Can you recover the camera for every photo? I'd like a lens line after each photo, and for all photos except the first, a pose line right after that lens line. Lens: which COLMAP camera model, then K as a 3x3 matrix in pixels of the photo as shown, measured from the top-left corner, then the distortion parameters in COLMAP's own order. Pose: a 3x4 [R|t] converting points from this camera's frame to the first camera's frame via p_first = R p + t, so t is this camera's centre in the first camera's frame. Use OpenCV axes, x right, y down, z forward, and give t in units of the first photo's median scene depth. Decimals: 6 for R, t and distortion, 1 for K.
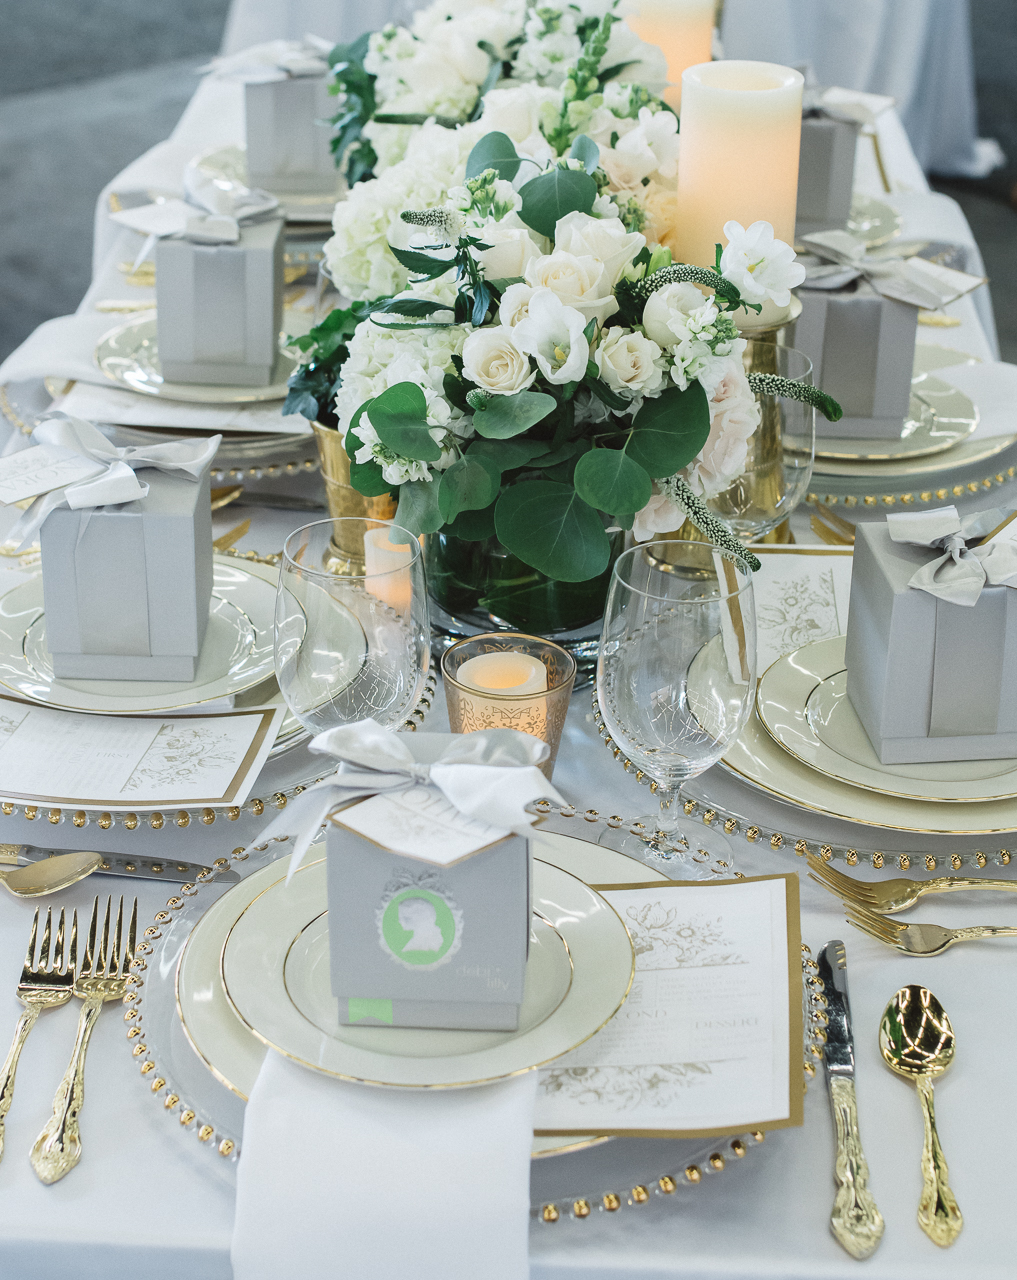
lens RADIAL K [[2167.6, 0, 505.4], [0, 2167.6, 632.3], [0, 0, 1]] dist [-0.036073, 0.000000]
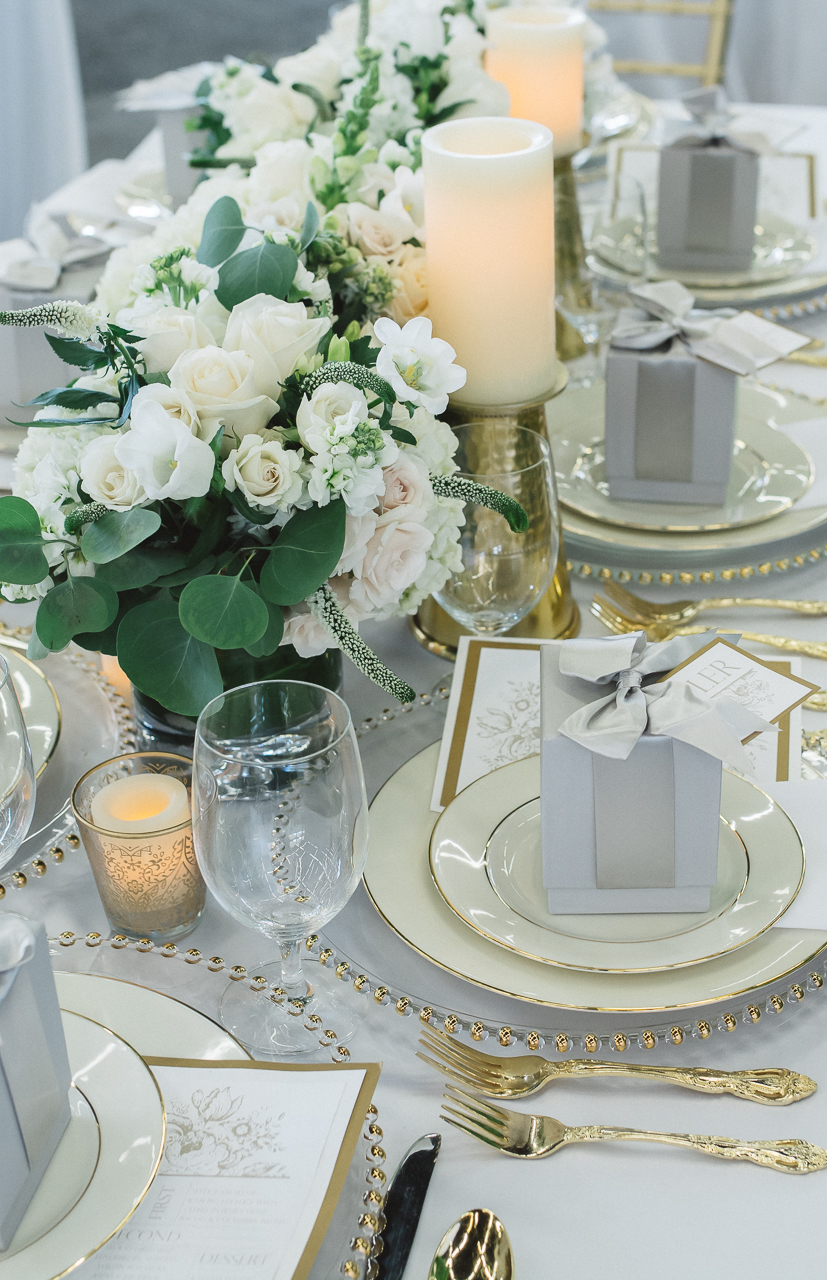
lens RADIAL K [[1959.5, 0, 417.9], [0, 1959.5, 650.3], [0, 0, 1]] dist [-0.042984, 0.000000]
pose [[0.992454, 0.031679, -0.118454, 0.205731], [-0.026084, 0.998483, 0.048486, -0.085760], [0.119810, -0.045031, 0.991775, 0.173784]]
